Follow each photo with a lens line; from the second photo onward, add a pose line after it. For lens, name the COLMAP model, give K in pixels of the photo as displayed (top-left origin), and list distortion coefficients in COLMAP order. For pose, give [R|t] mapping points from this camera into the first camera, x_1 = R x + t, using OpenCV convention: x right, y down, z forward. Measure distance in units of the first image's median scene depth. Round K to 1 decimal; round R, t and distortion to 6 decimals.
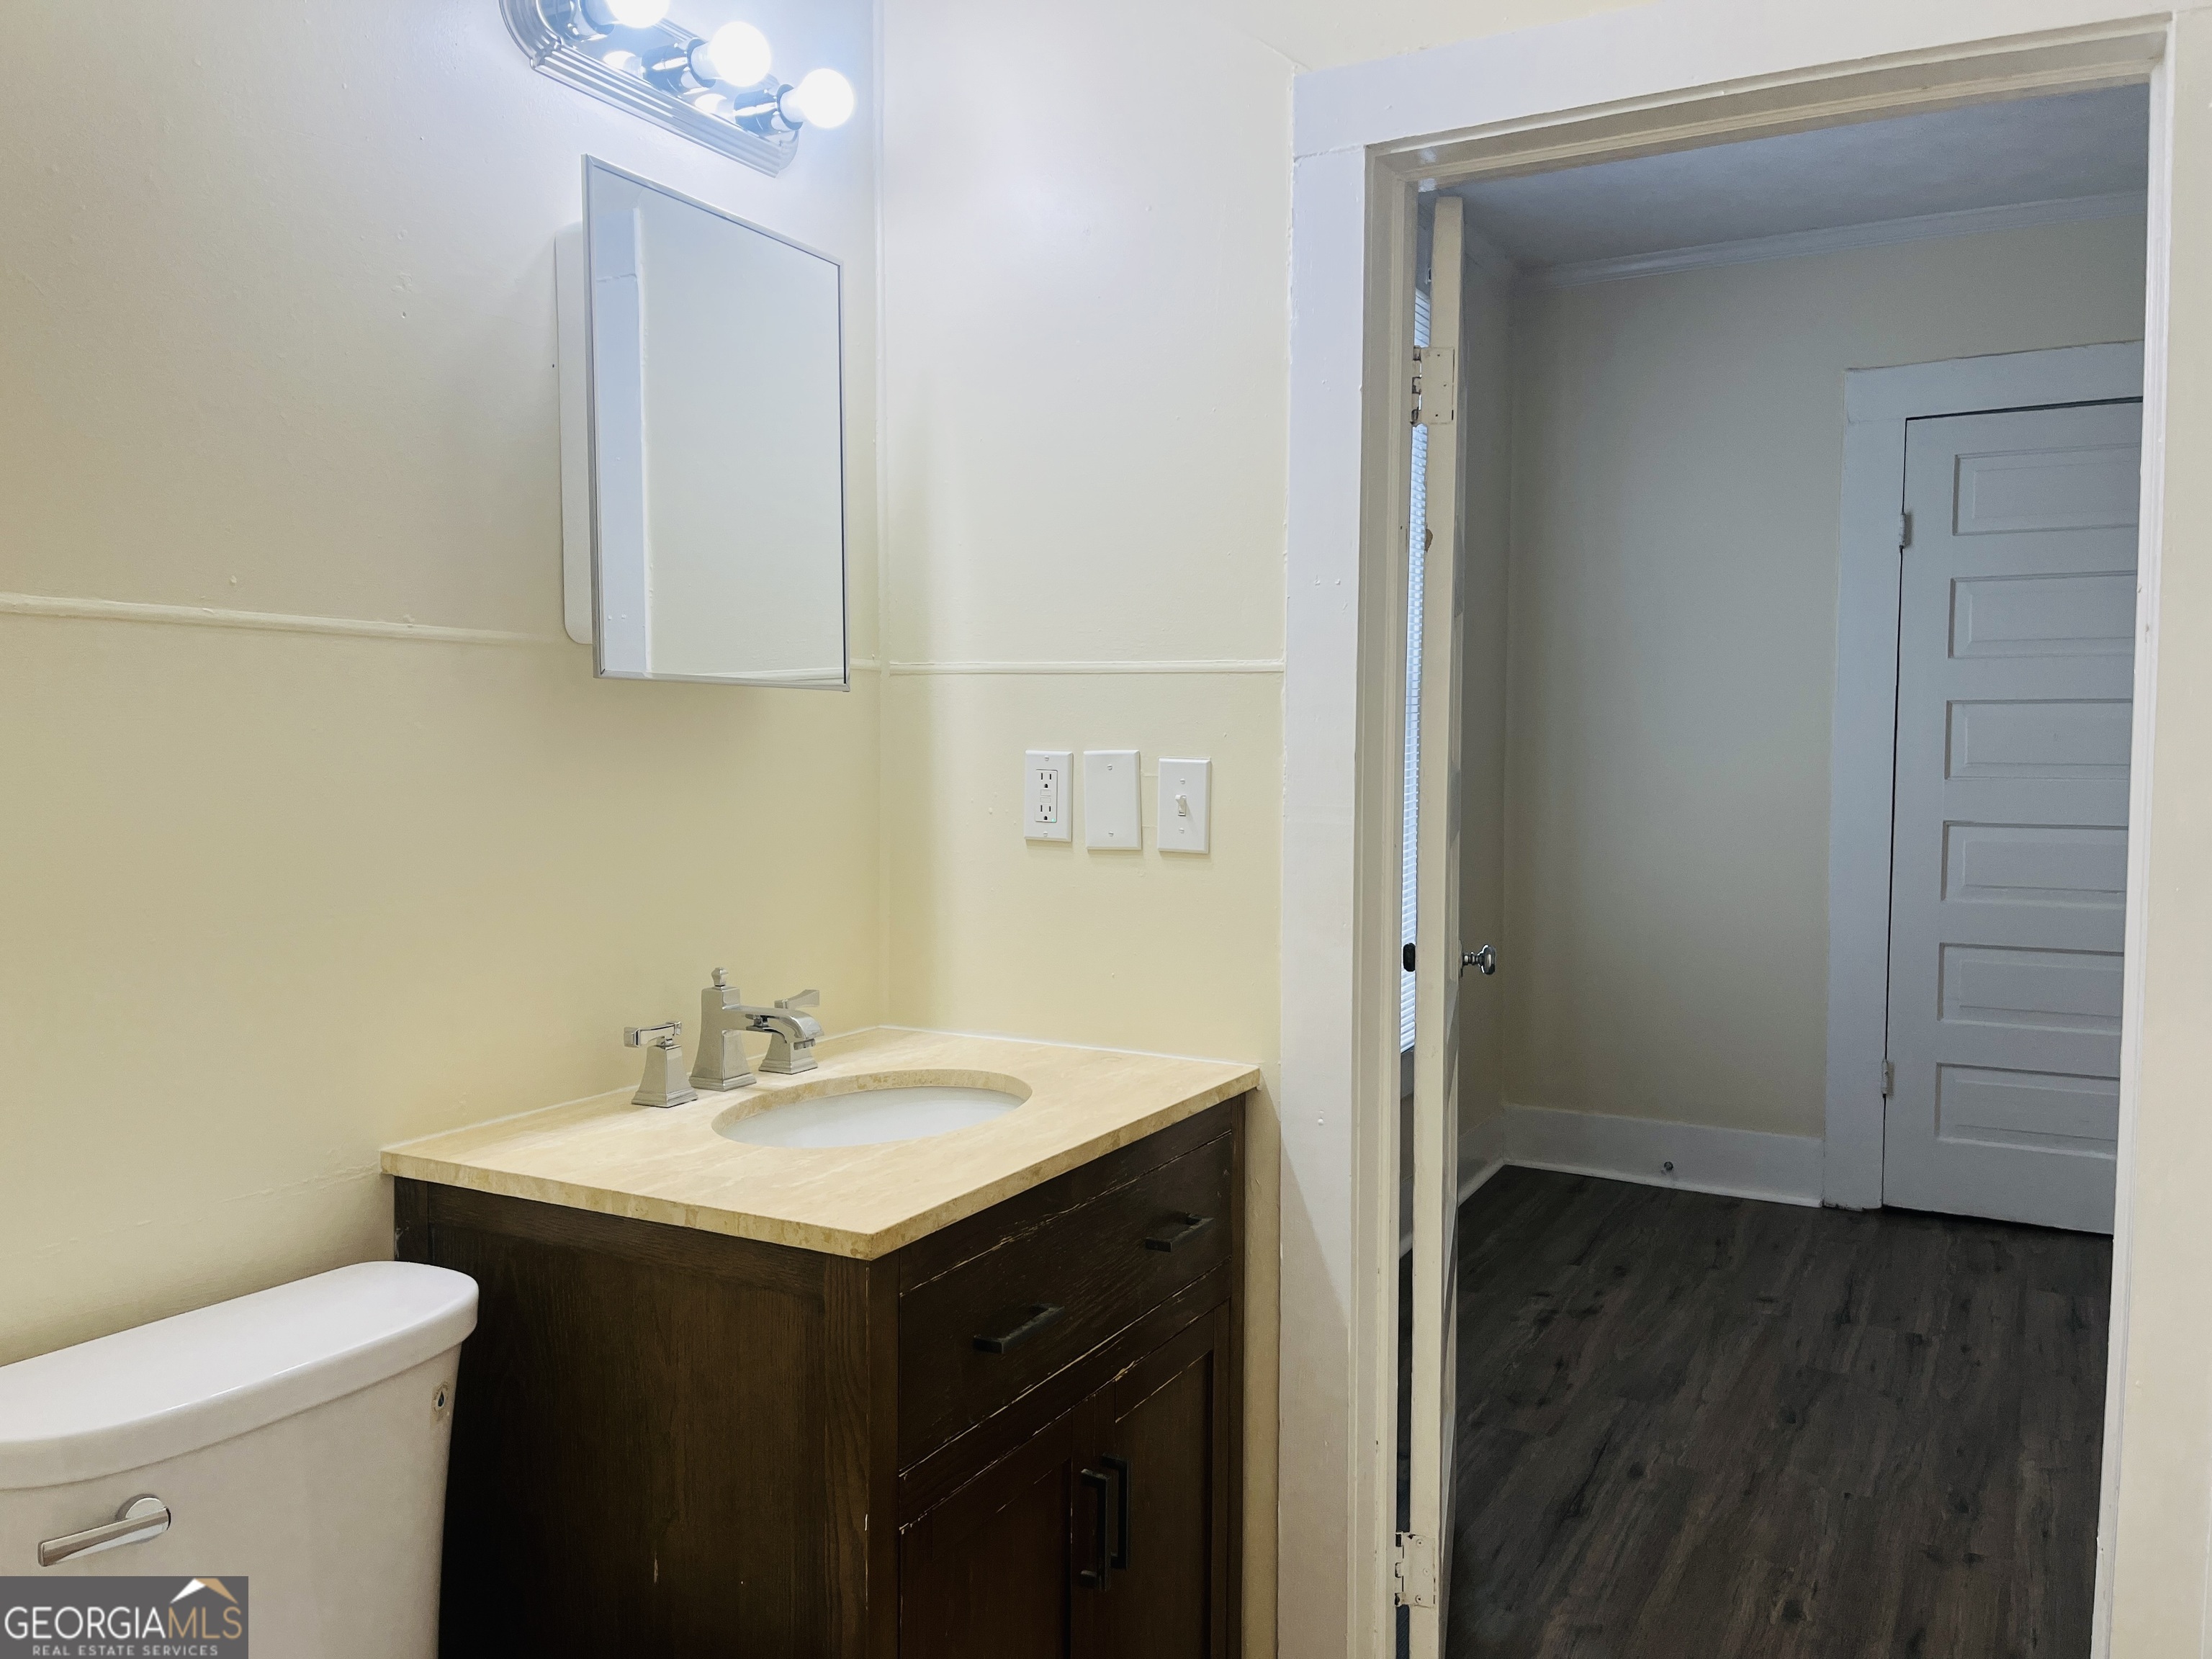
lens RADIAL K [[1682.0, 0, 1109.2], [0, 1682.0, 831.9], [0, 0, 1]] dist [0.061023, -0.089854]
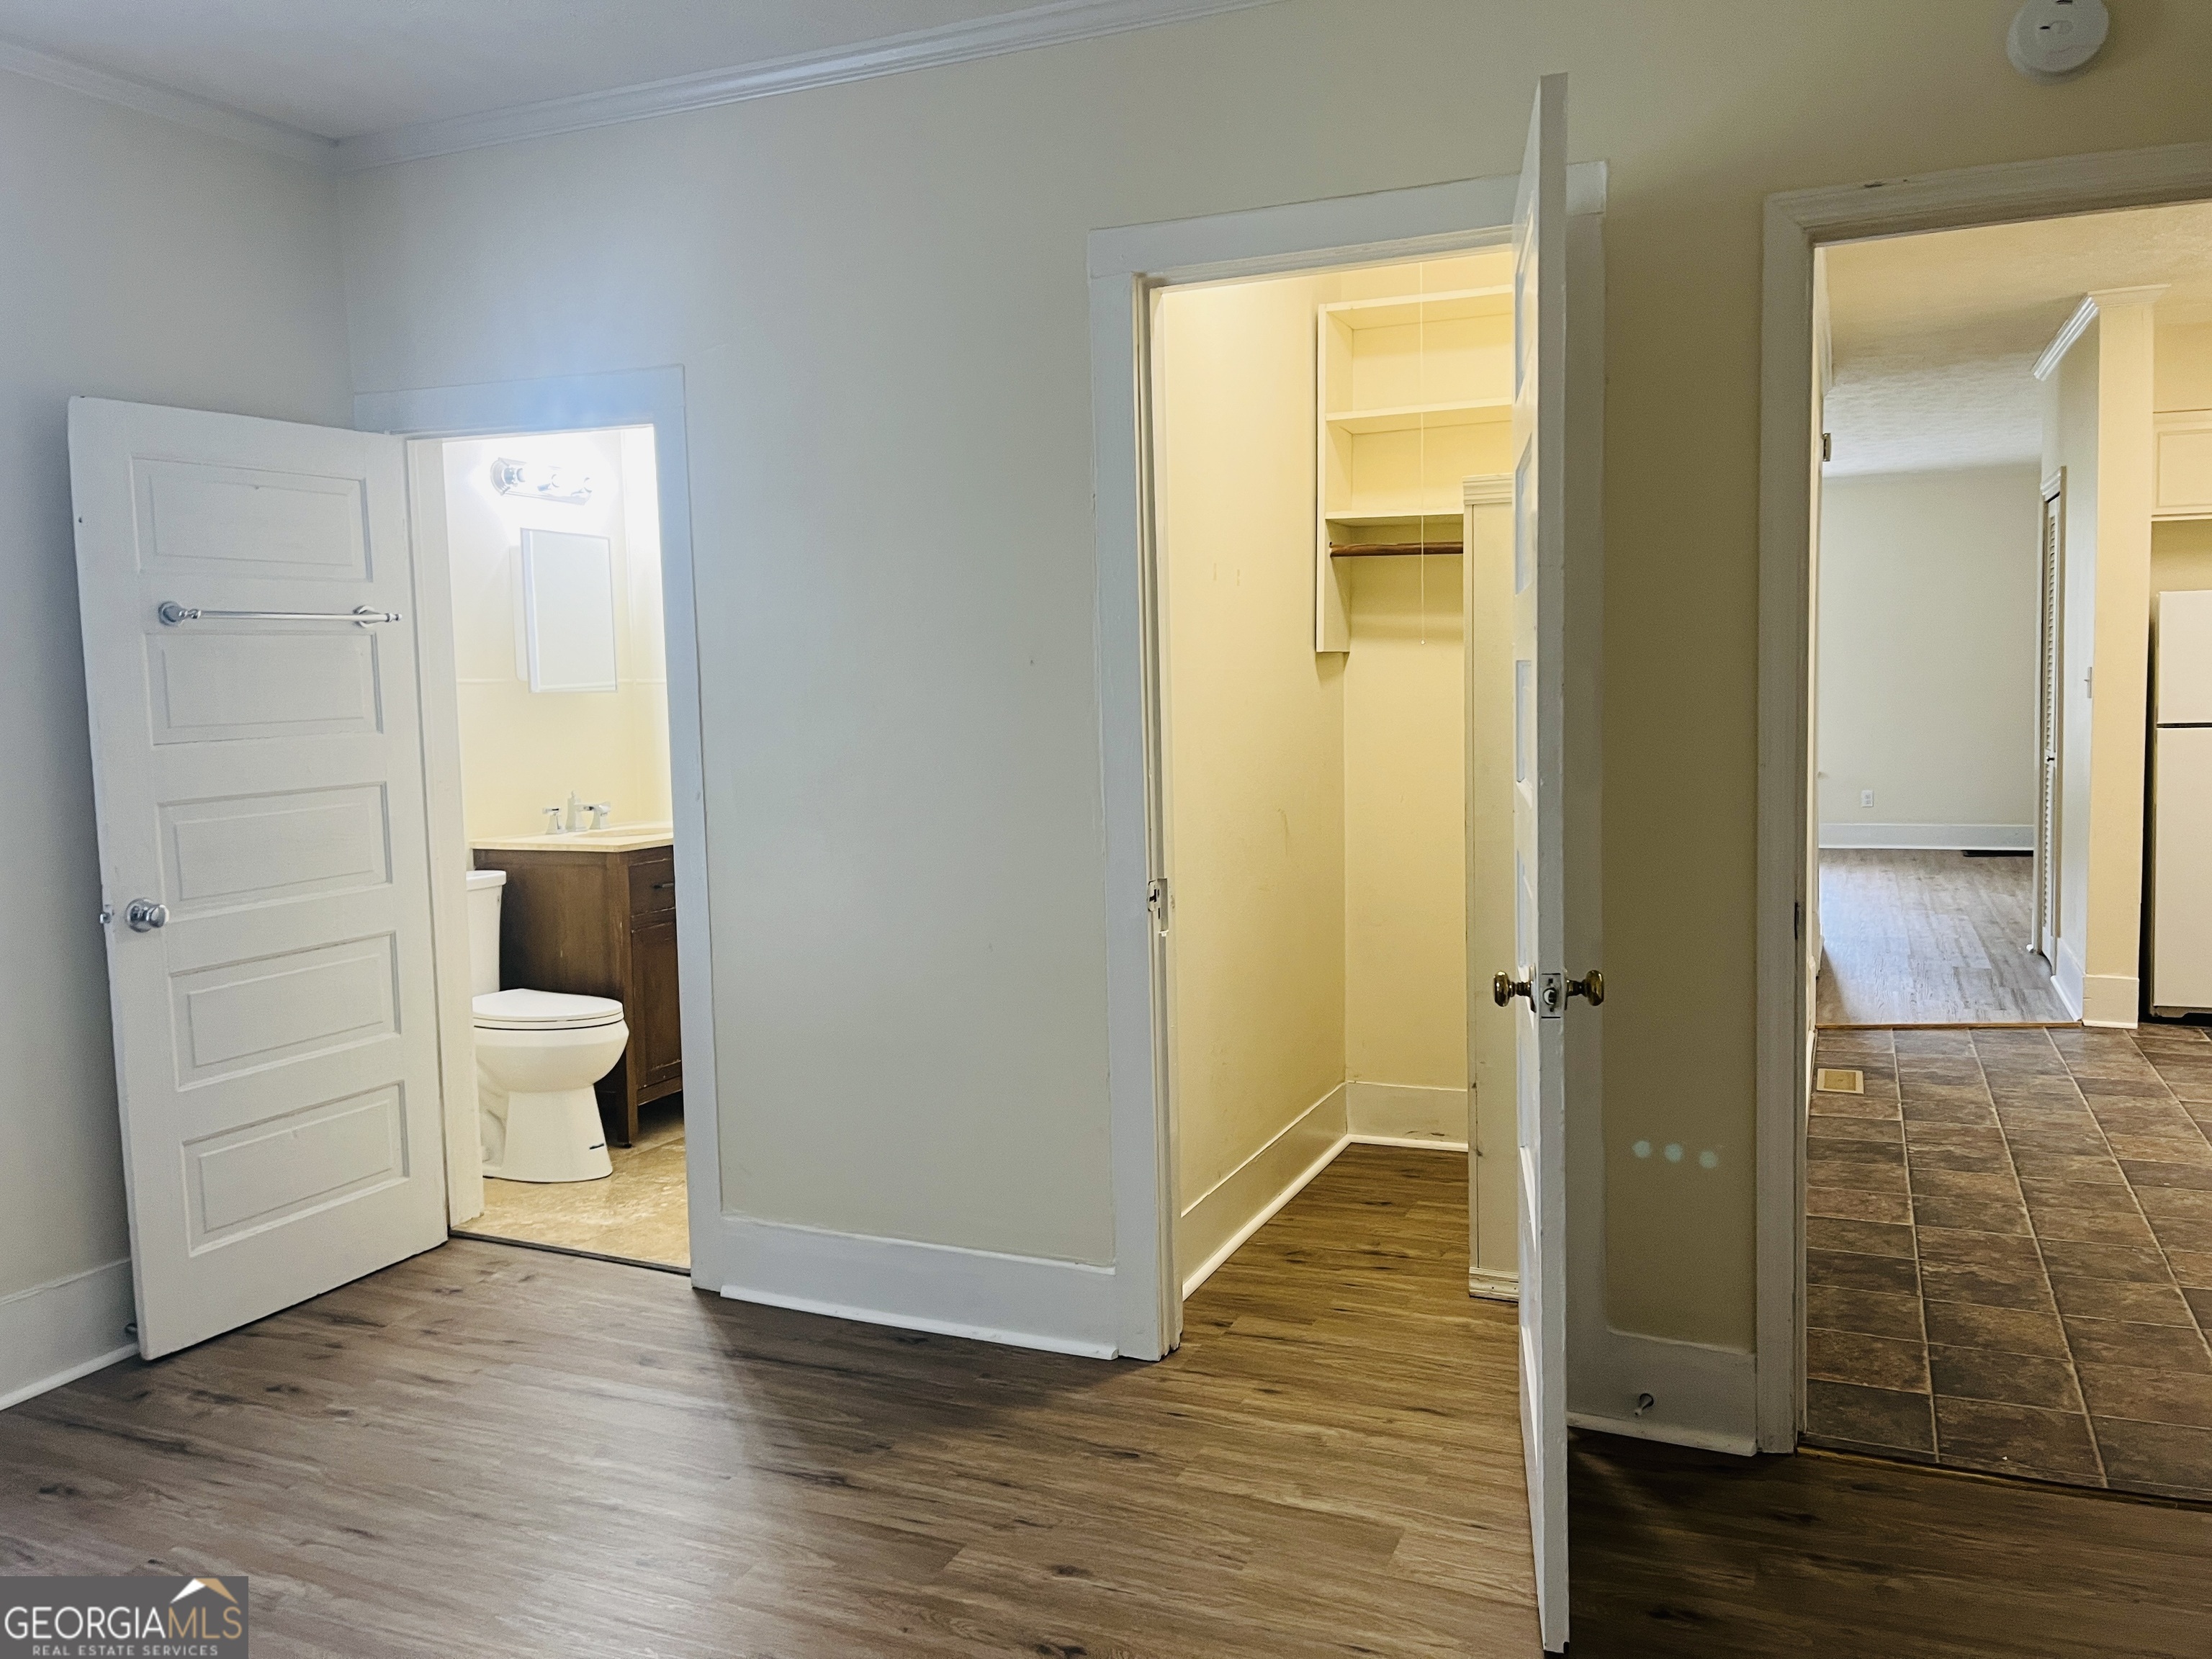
lens RADIAL K [[1669.5, 0, 1117.3], [0, 1669.5, 809.5], [0, 0, 1]] dist [0.070174, -0.089821]
pose [[0.995475, -0.031630, 0.089601, 0.441636], [0.029930, 0.999347, 0.020261, 0.084550], [-0.090183, -0.017487, 0.995772, -1.968898]]
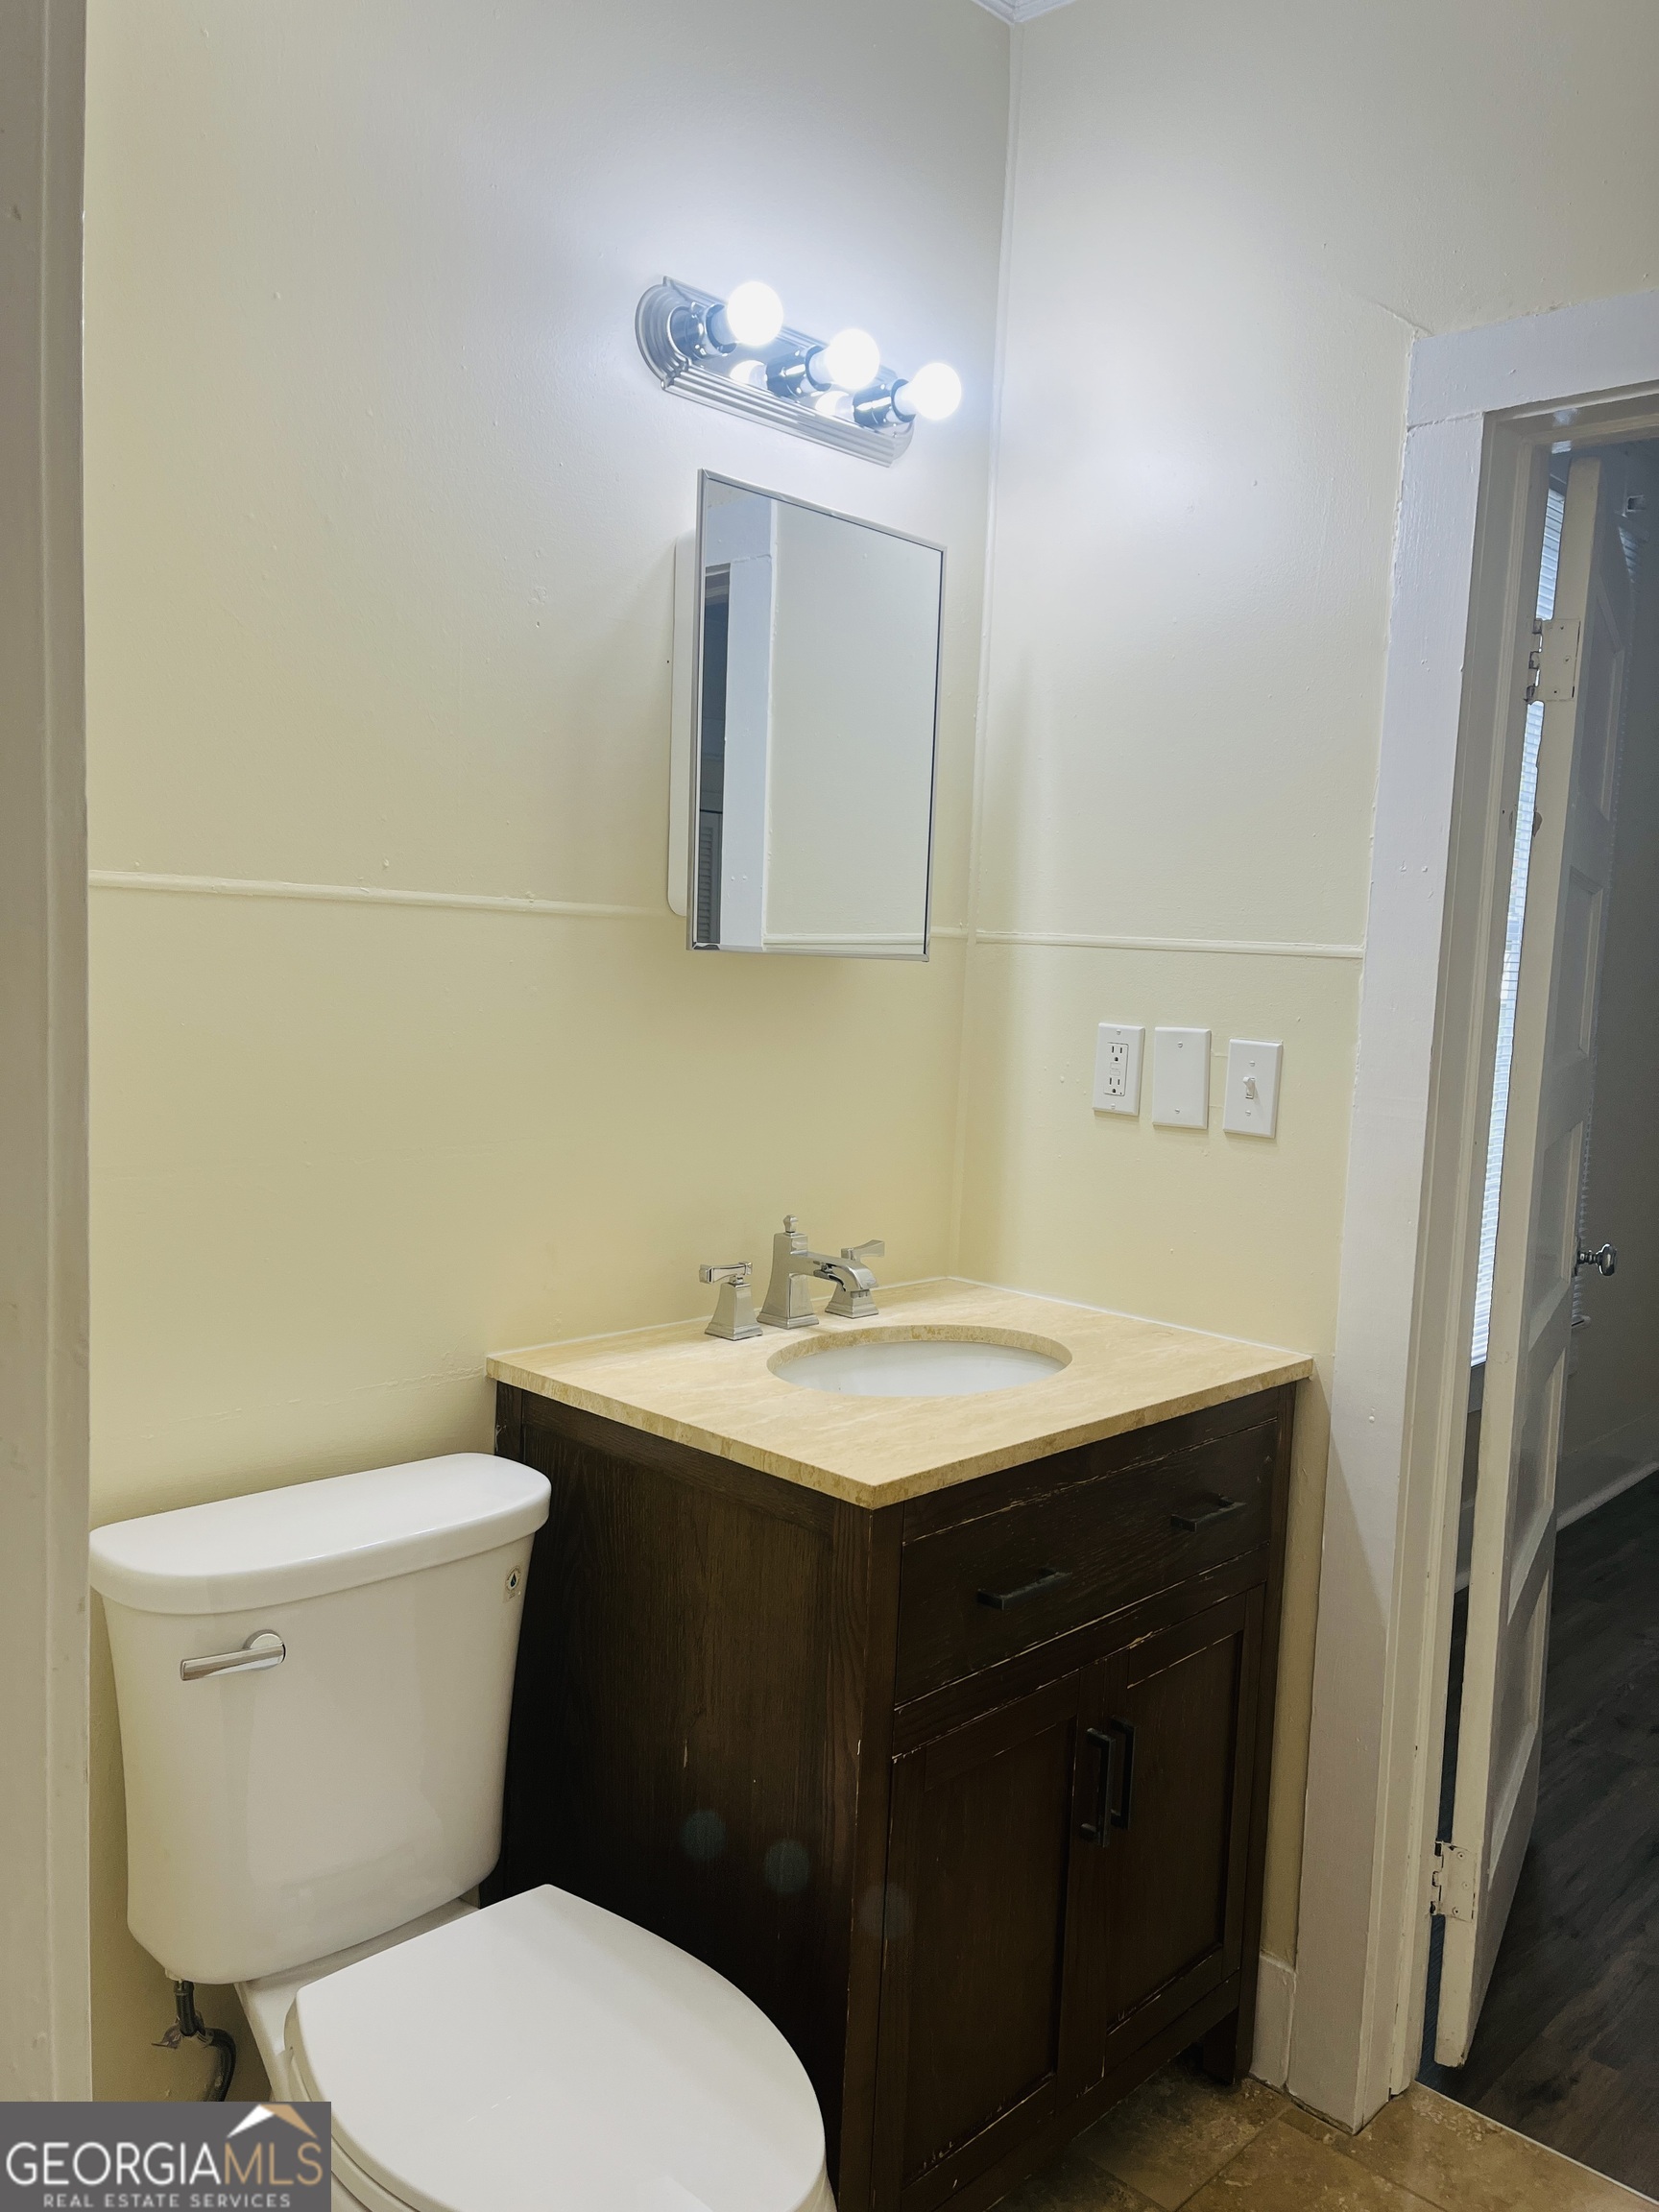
lens RADIAL K [[1687.3, 0, 829.5], [0, 1687.3, 1106.0], [0, 0, 1]] dist [0.069707, -0.091713]
pose [[0.962358, 0.062405, -0.264525, 0.076066], [-0.053523, 0.997738, 0.040659, -0.035352], [0.266464, -0.024971, 0.963521, -0.036273]]
